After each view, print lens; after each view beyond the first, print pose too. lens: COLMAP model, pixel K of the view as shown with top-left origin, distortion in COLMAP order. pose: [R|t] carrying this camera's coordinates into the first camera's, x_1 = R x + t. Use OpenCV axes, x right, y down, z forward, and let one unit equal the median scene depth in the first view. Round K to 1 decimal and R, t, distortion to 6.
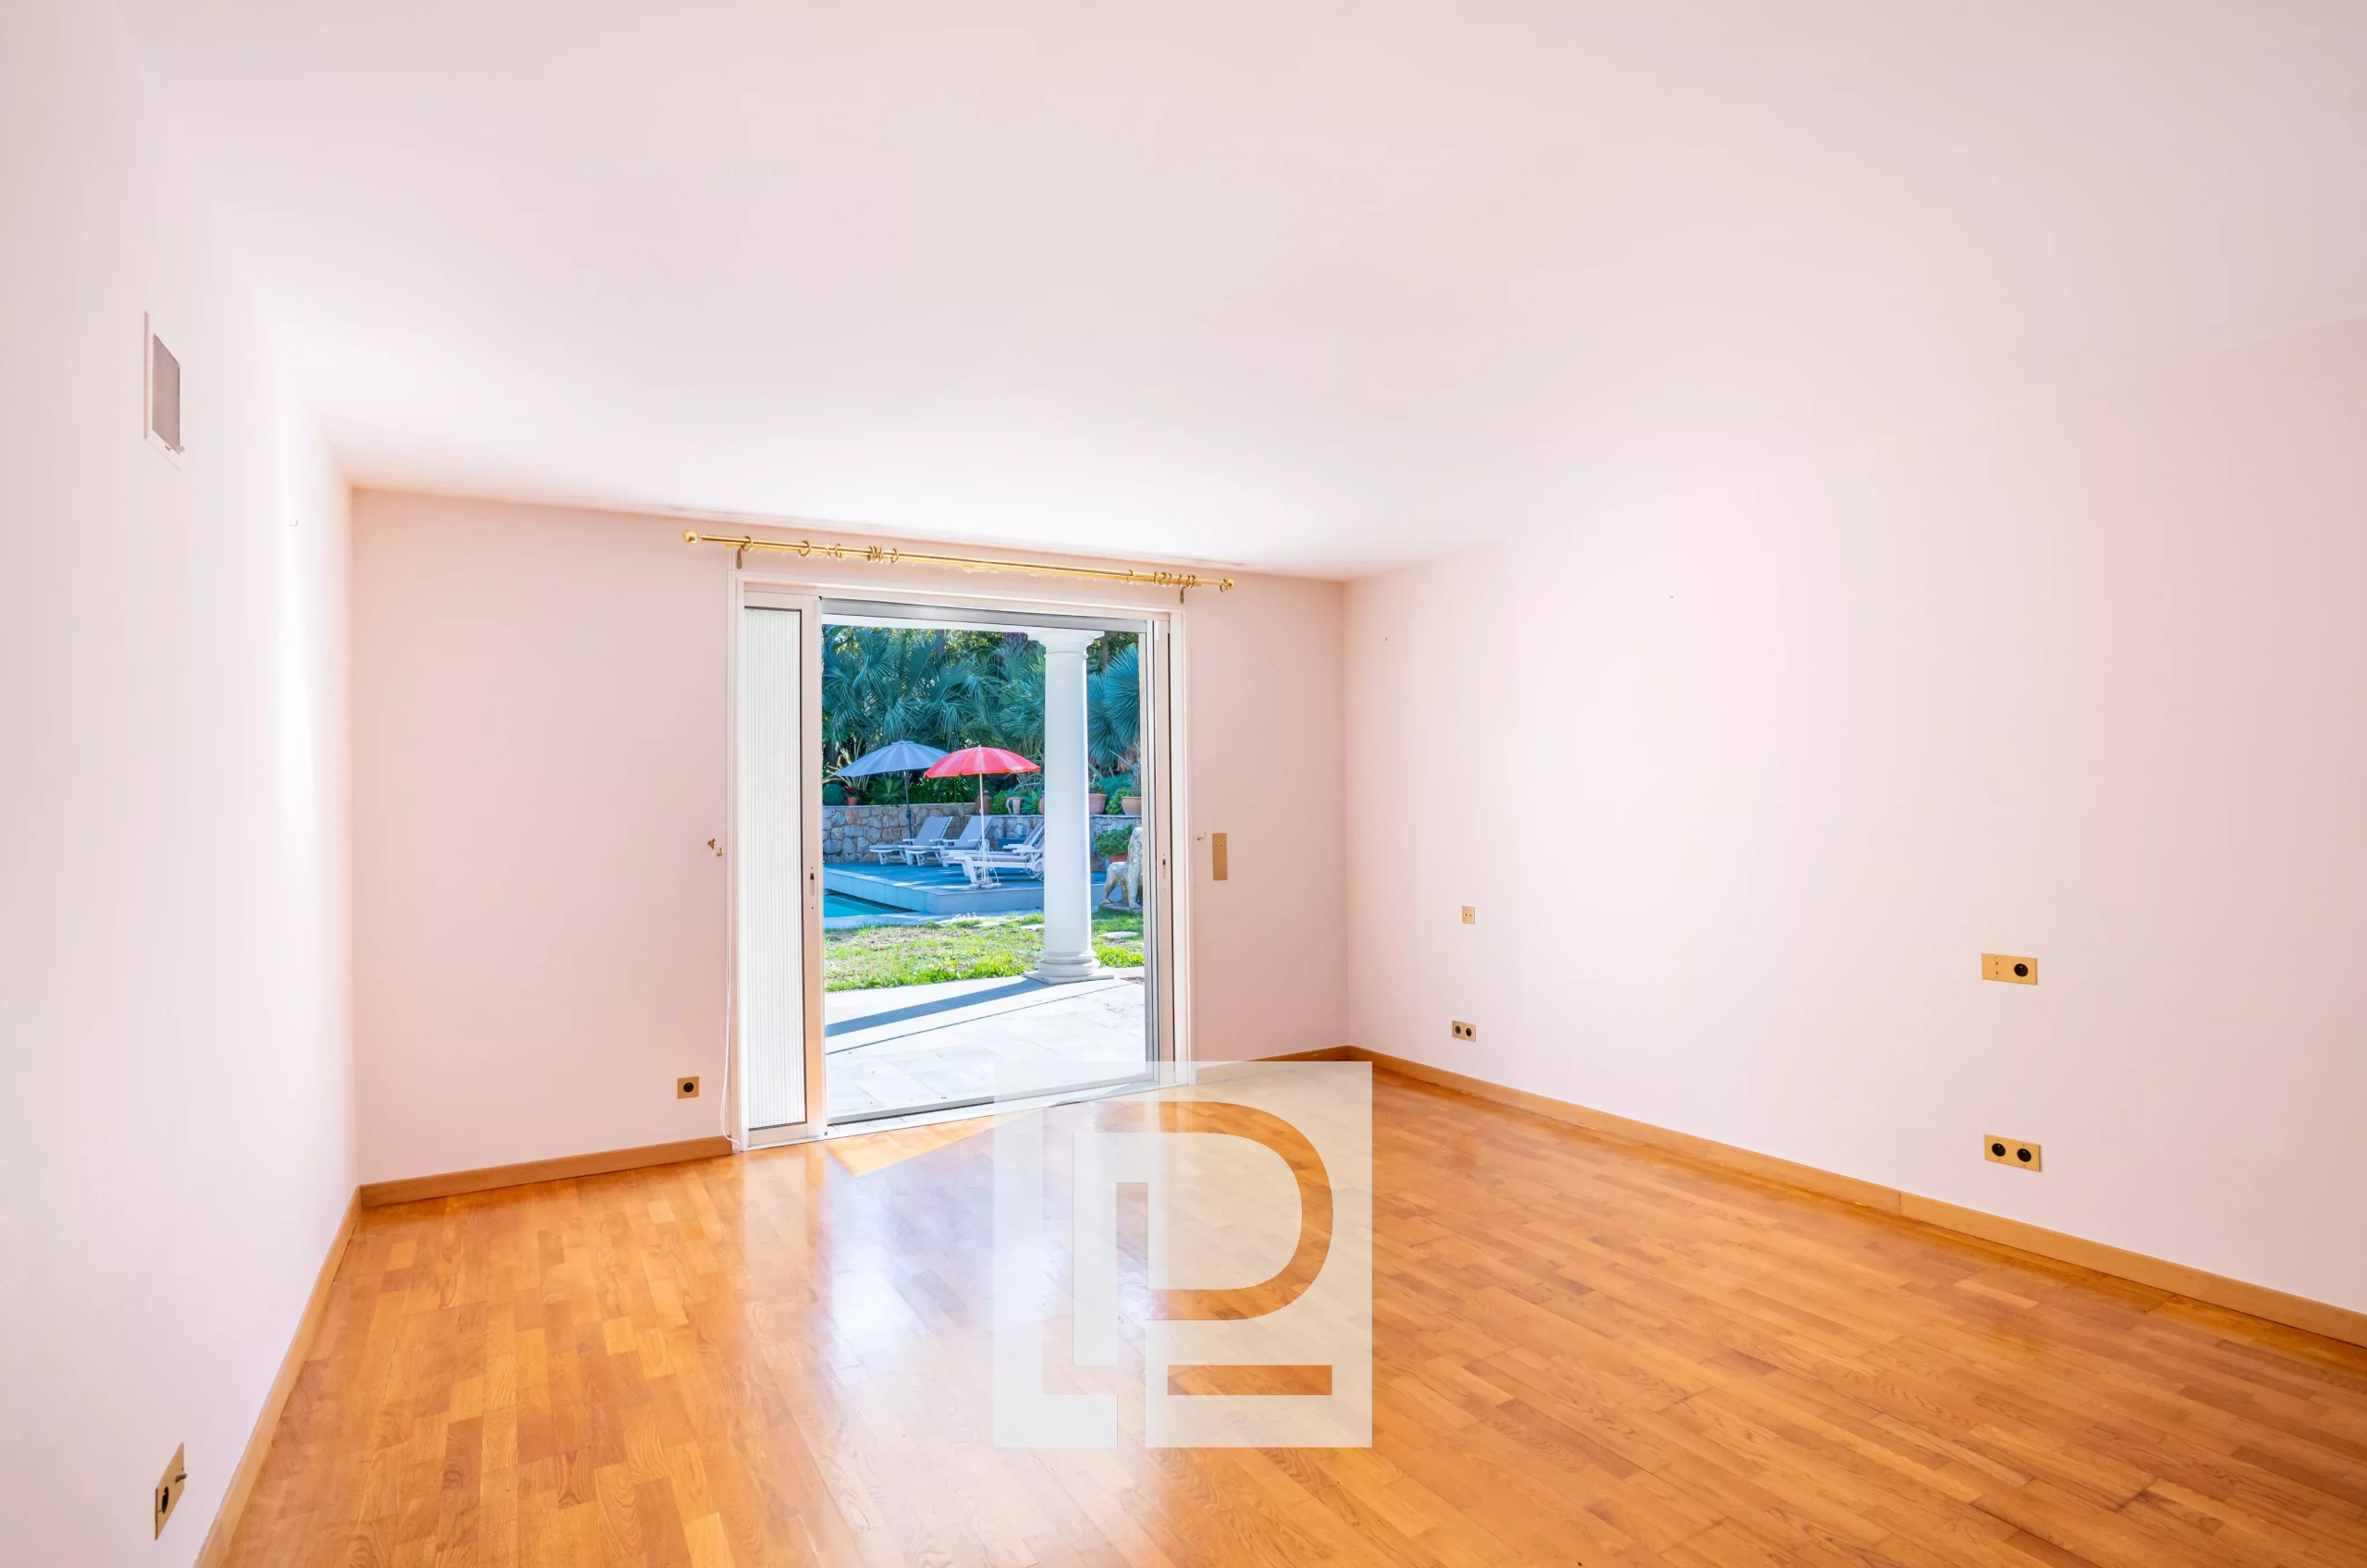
lens RADIAL K [[1152.9, 0, 1183.5], [0, 1152.9, 784.0], [0, 0, 1]] dist [-0.077078, 0.032046]
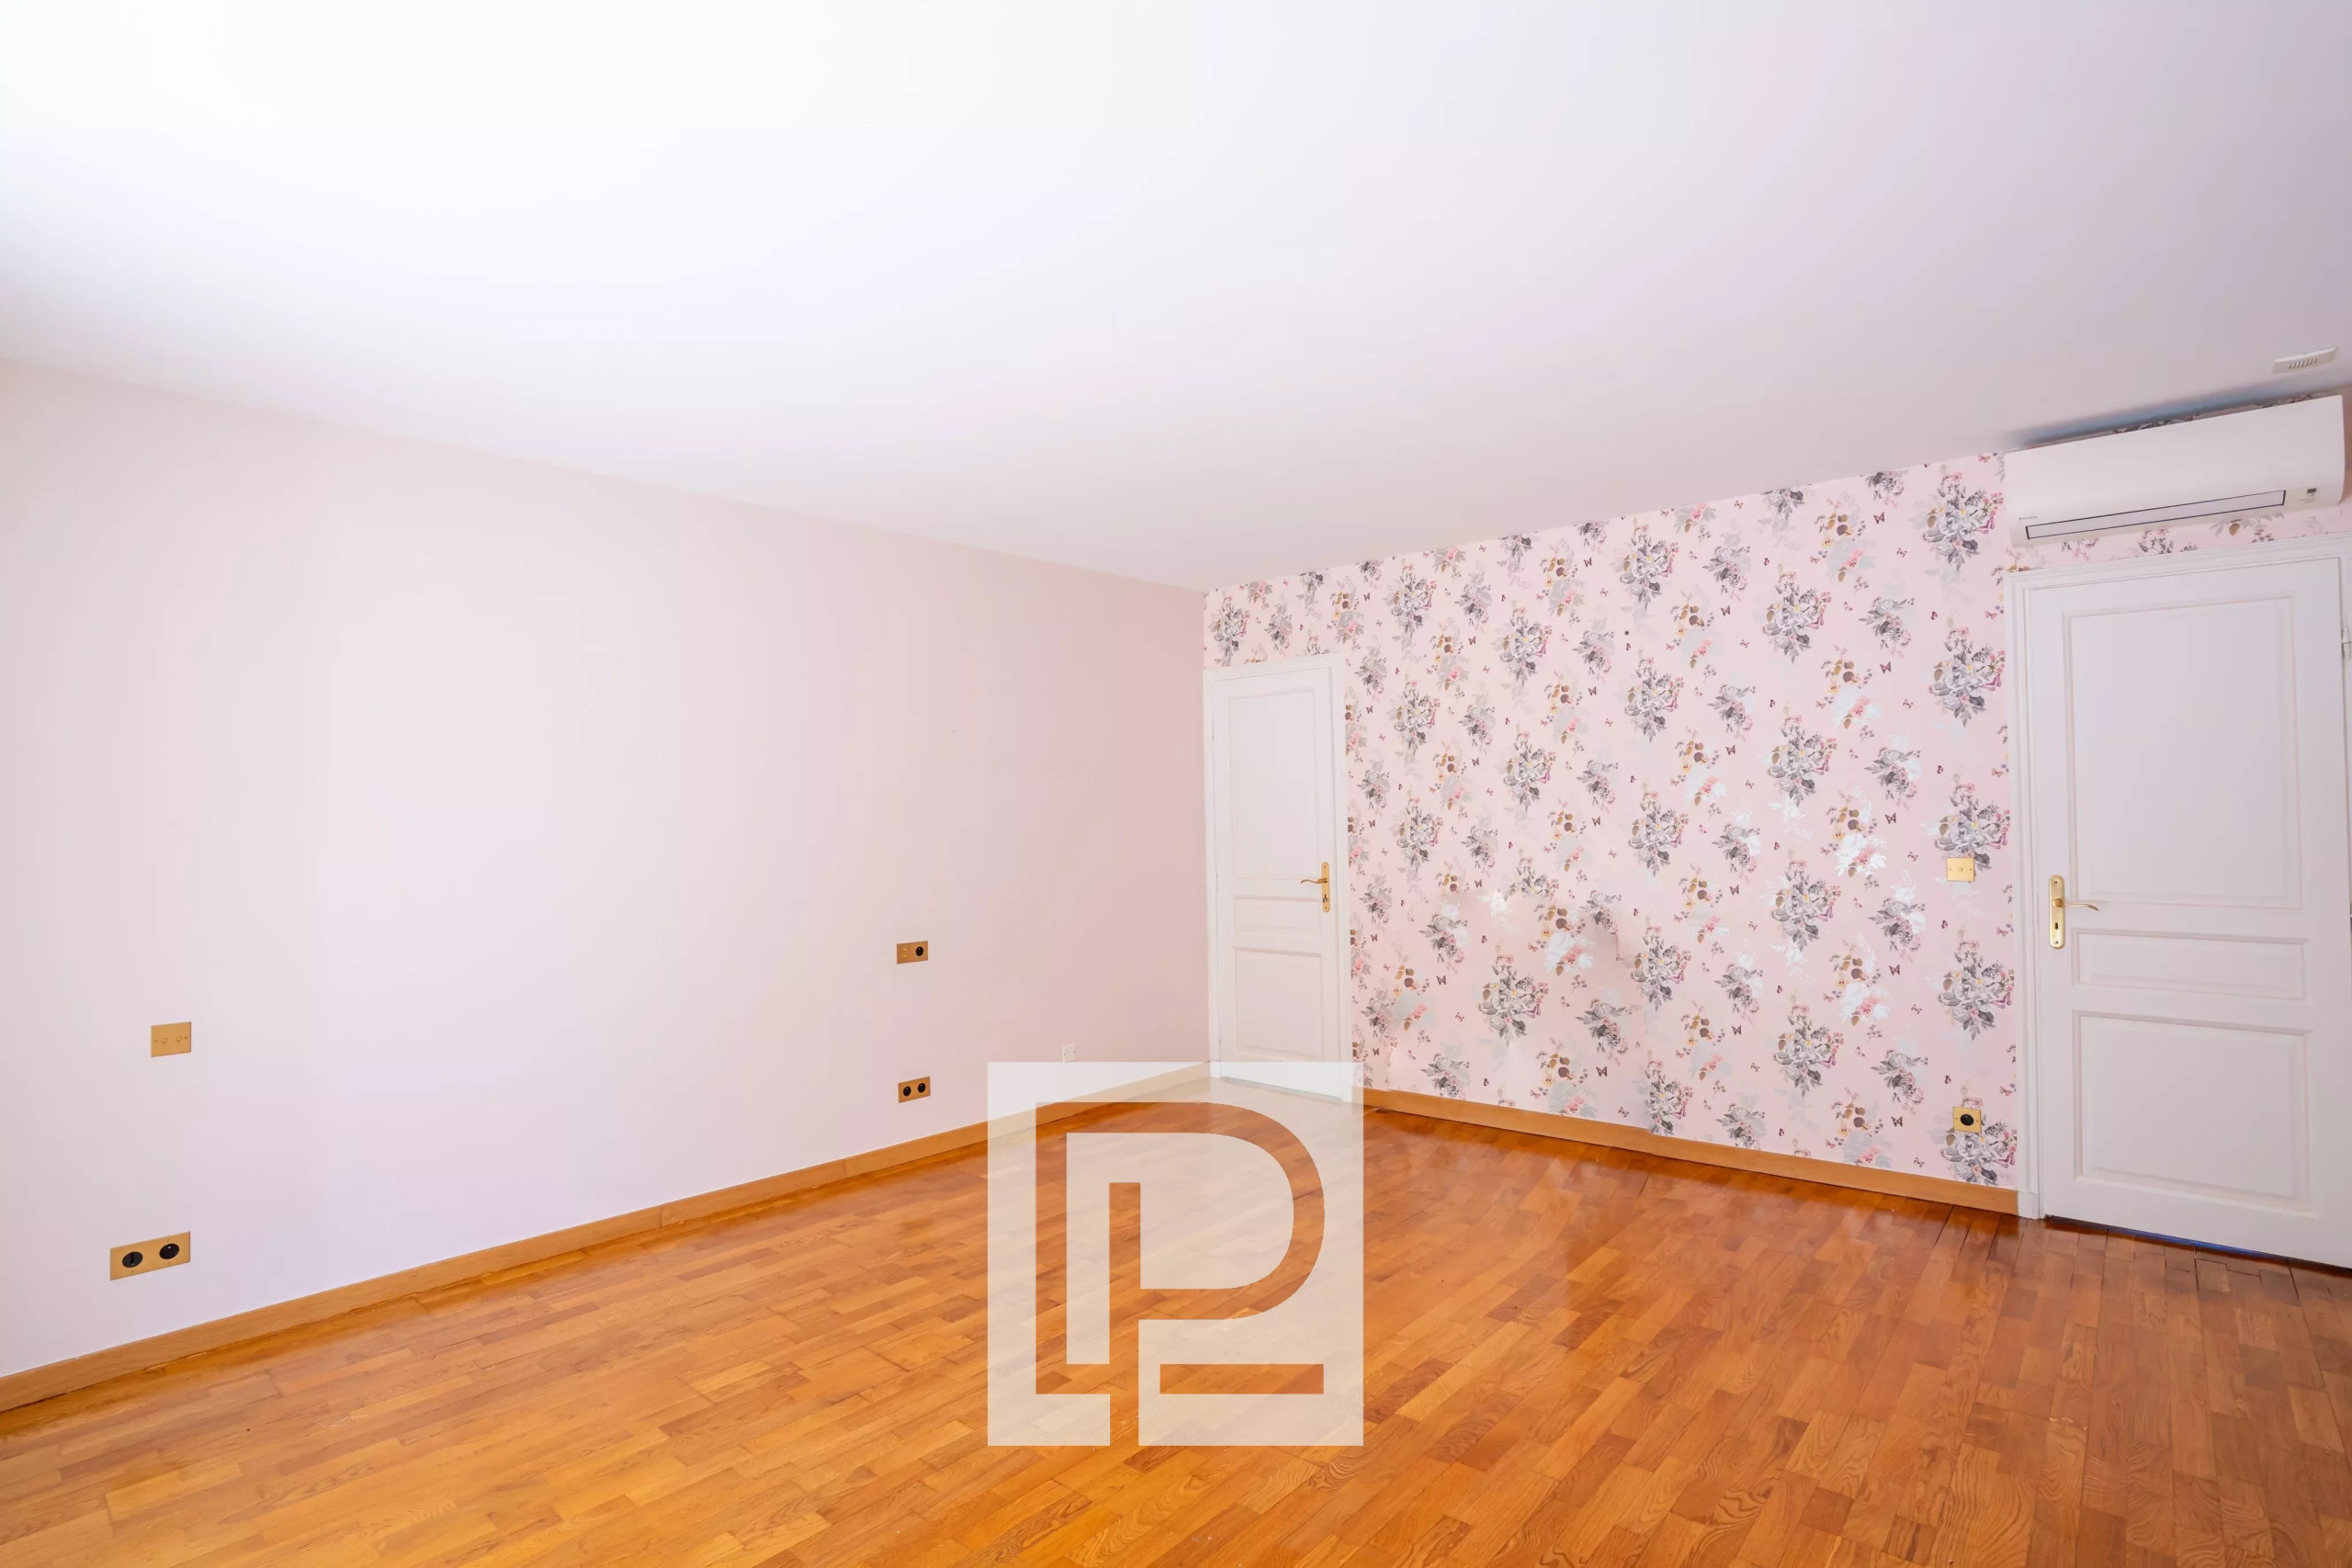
lens RADIAL K [[1145.5, 0, 1176.0], [0, 1145.5, 784.0], [0, 0, 1]] dist [-0.077078, 0.032046]
pose [[-0.312889, 0.044939, 0.948726, -0.607979], [0.005652, 0.998950, -0.045454, 0.024883], [-0.949773, -0.008860, -0.312814, 1.022644]]
